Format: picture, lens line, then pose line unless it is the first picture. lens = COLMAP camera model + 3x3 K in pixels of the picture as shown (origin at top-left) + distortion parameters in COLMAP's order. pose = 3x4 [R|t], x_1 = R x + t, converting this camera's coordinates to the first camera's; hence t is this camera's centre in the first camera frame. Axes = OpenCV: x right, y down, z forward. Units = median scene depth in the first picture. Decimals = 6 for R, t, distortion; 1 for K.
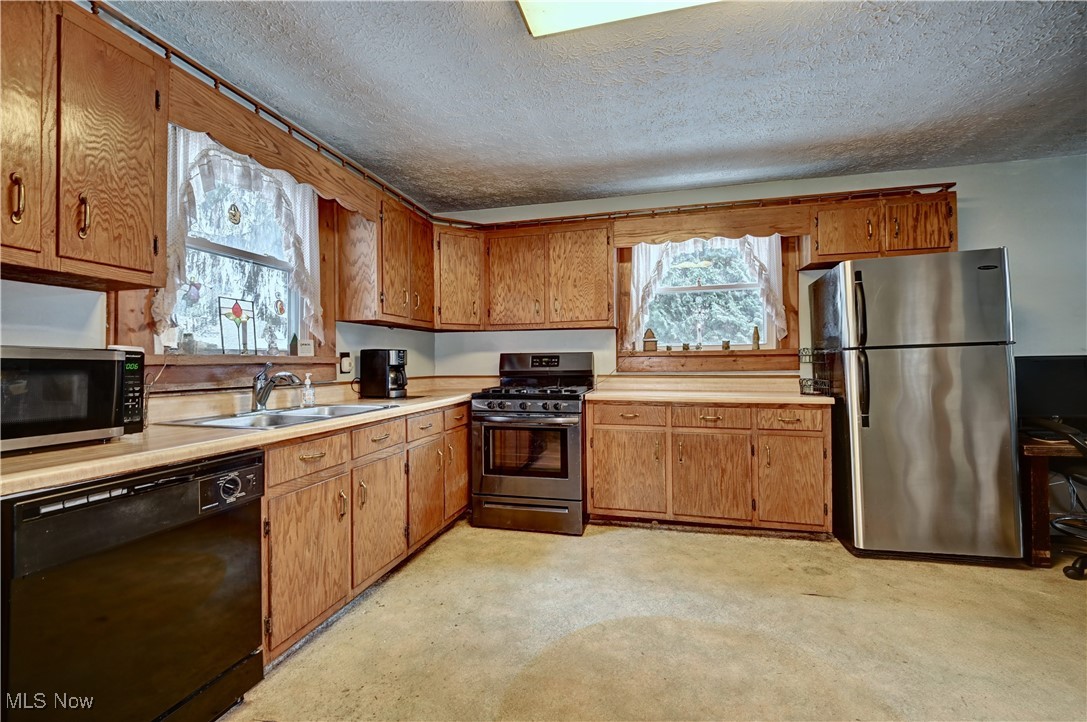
lens RADIAL K [[461.9, 0, 543.5], [0, 461.9, 361.0], [0, 0, 1]] dist [0.000209, -0.009233]
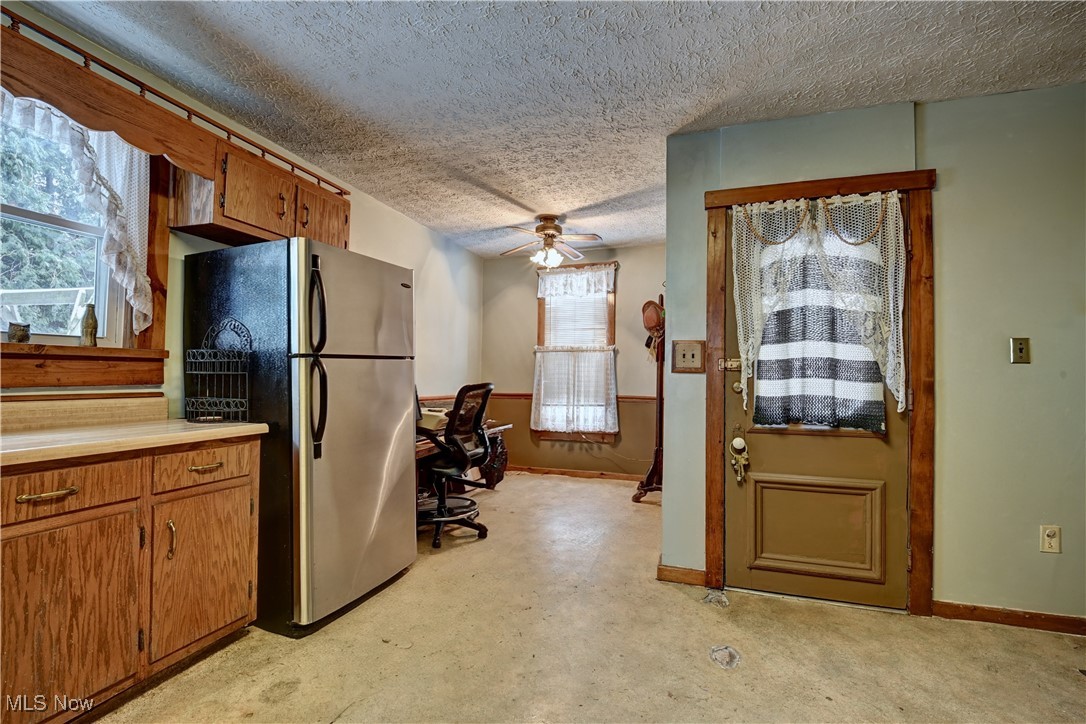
lens RADIAL K [[461.5, 0, 543.0], [0, 461.5, 362.0], [0, 0, 1]] dist [0.000209, -0.009233]
pose [[0.069258, 0.036906, 0.996916, -0.044935], [-0.018832, 0.999186, -0.035682, 0.002948], [-0.997421, -0.016302, 0.069896, 0.509387]]
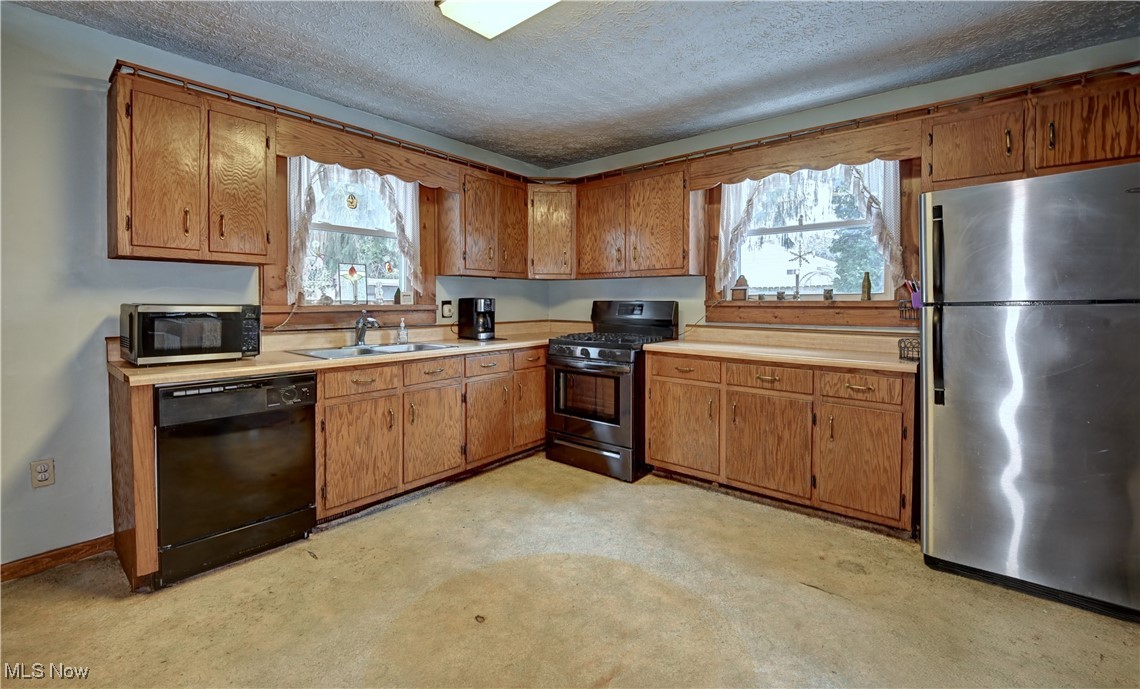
lens RADIAL K [[492.7, 0, 565.4], [0, 492.7, 312.2], [0, 0, 1]] dist [0.002122, -0.012457]
pose [[0.893096, 0.020914, -0.449379, 0.447683], [-0.007932, 0.999496, 0.030752, -0.030948], [0.449796, -0.023901, 0.892812, -0.027089]]
